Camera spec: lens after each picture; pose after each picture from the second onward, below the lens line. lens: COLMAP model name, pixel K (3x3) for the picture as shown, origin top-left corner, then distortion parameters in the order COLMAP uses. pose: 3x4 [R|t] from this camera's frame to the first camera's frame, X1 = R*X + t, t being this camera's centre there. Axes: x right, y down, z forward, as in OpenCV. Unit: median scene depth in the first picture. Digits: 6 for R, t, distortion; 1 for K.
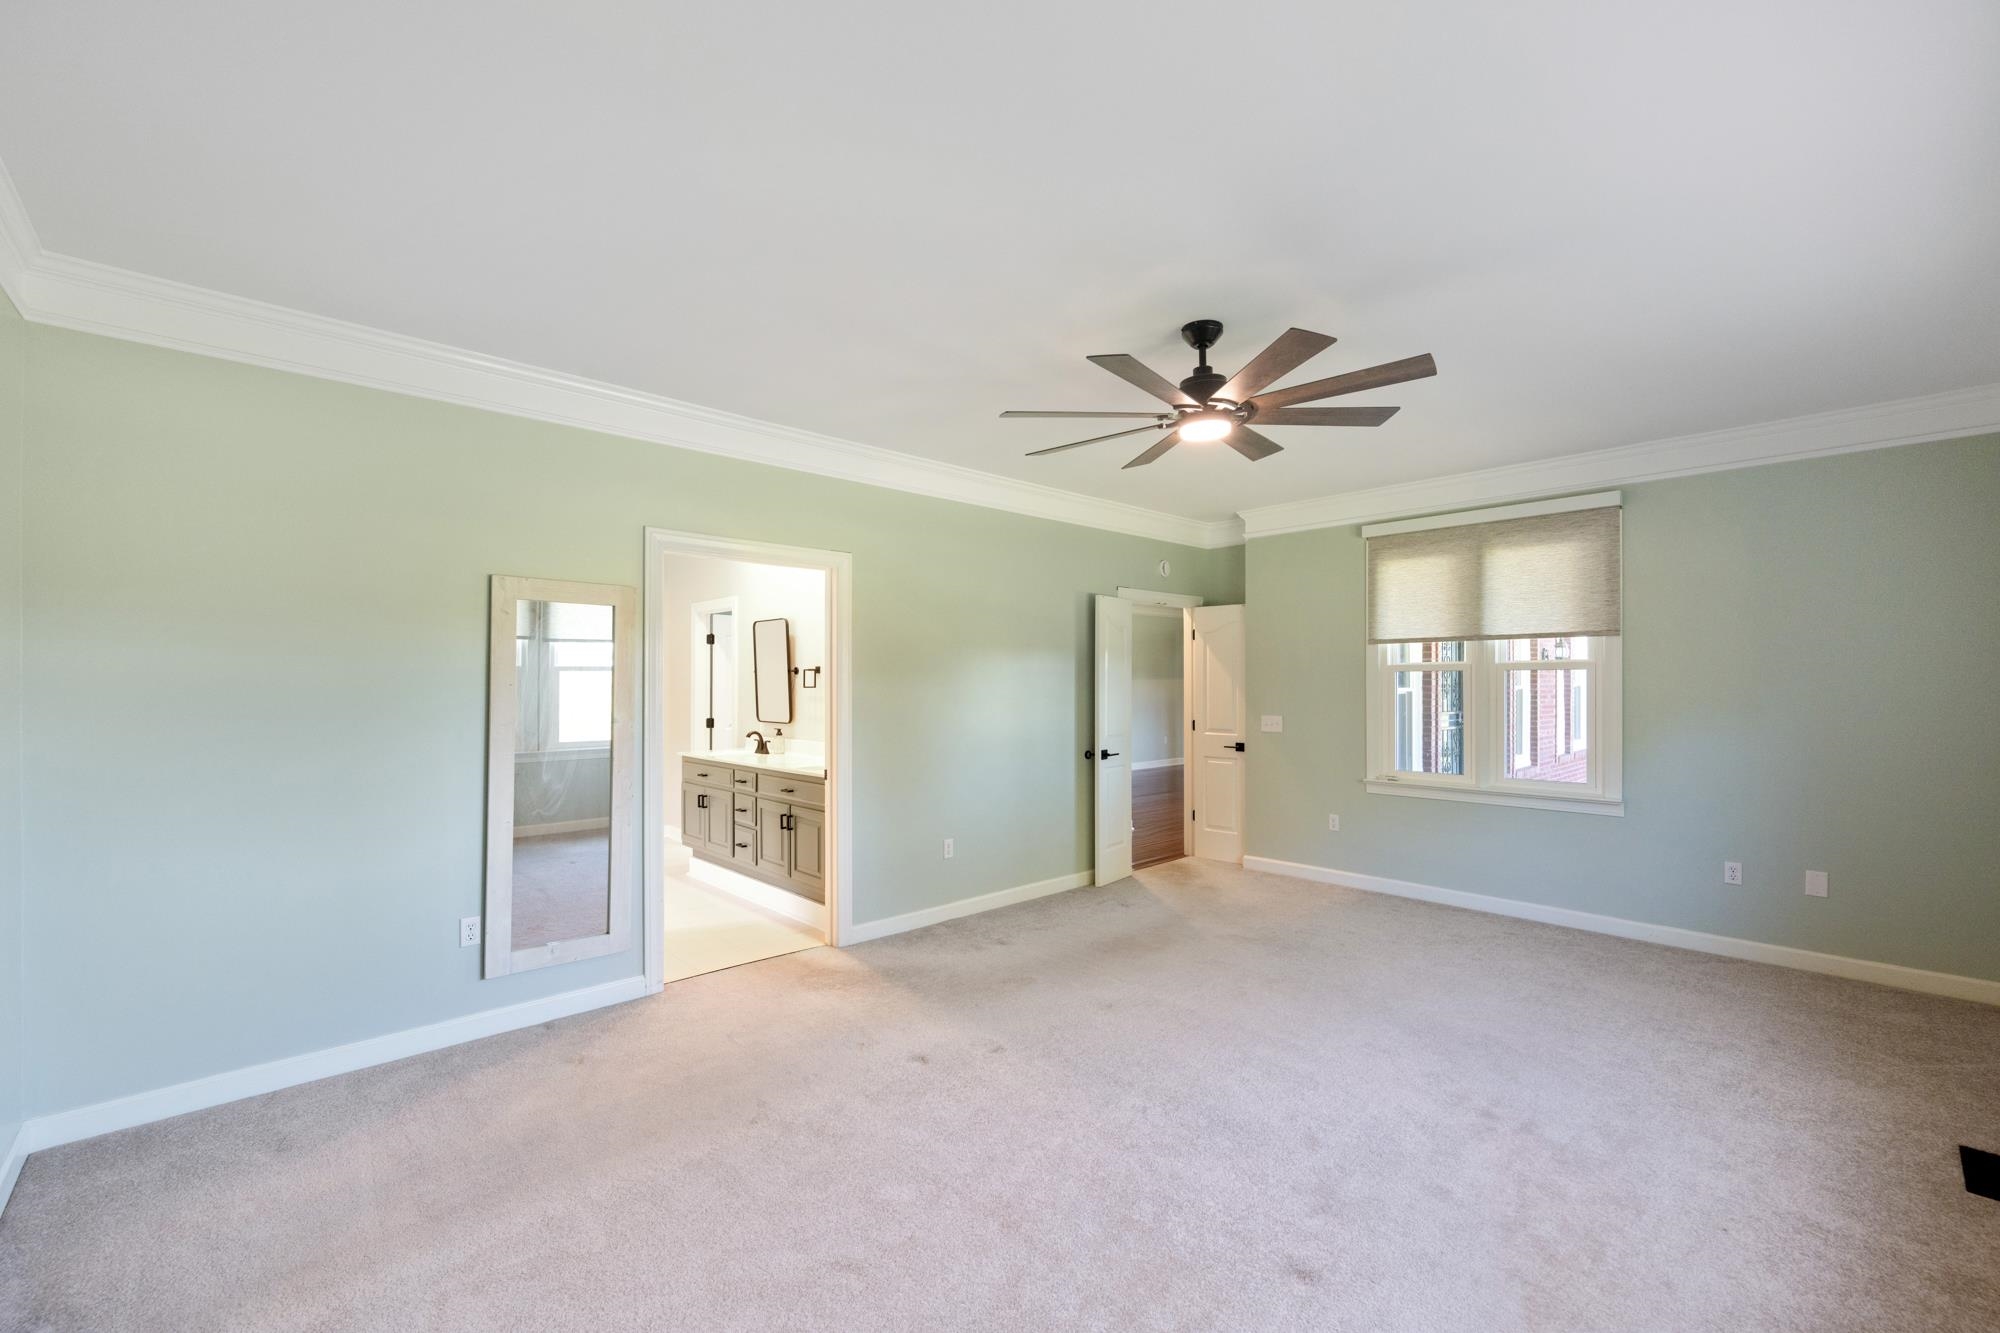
lens RADIAL K [[832.2, 0, 1004.9], [0, 832.2, 670.9], [0, 0, 1]] dist [0.002402, 0.000072]
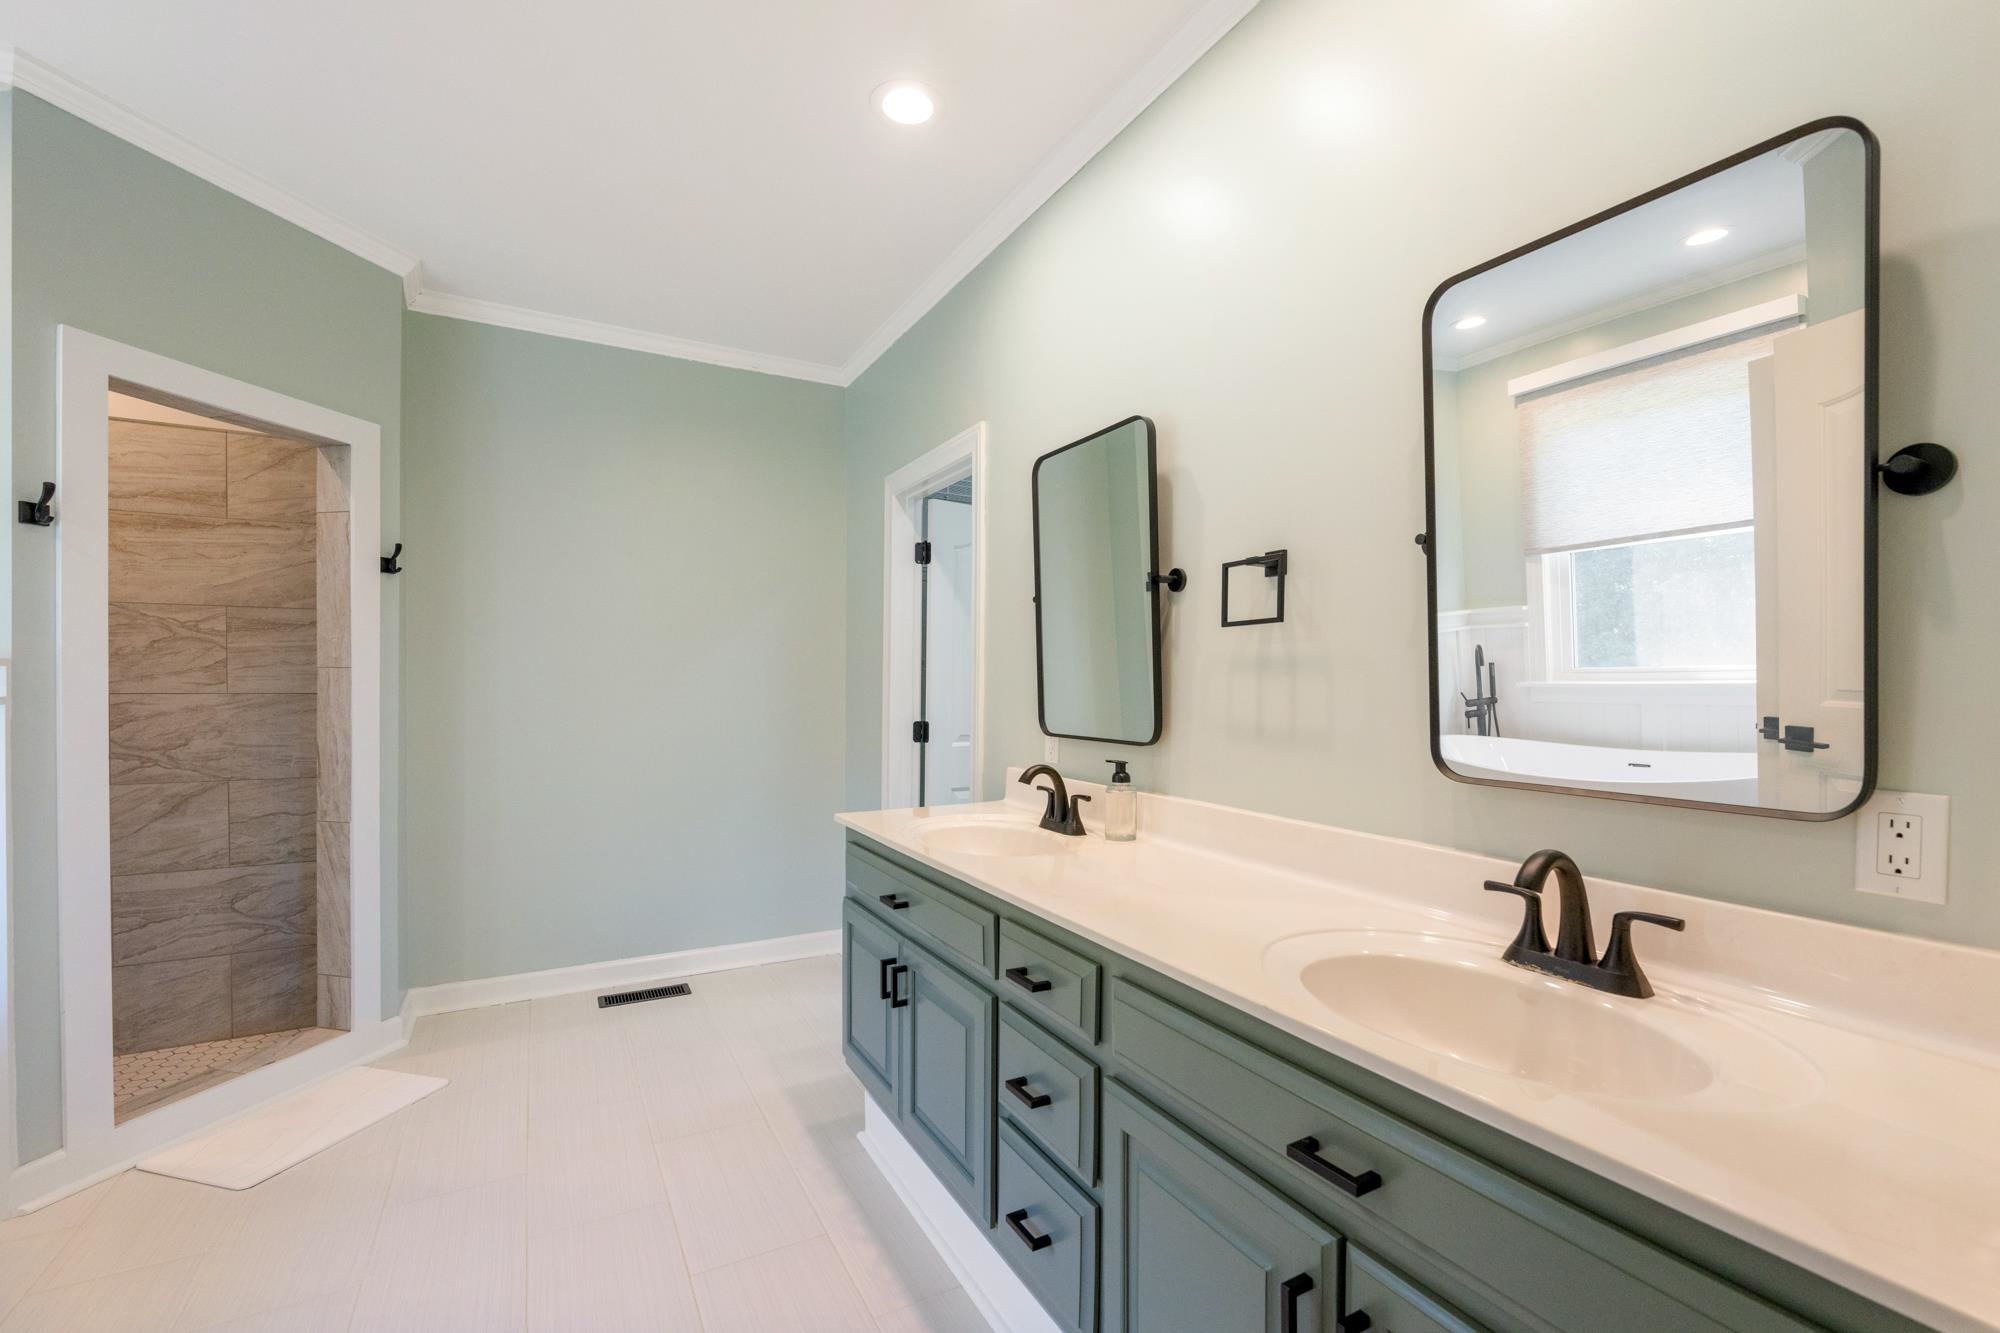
lens RADIAL K [[832.2, 0, 1004.9], [0, 832.2, 670.9], [0, 0, 1]] dist [0.002402, 0.000072]
pose [[0.970454, 0.005888, -0.241215, -0.237396], [-0.006251, 0.999980, -0.000743, 0.034714], [0.241206, 0.002229, 0.970471, 0.675887]]
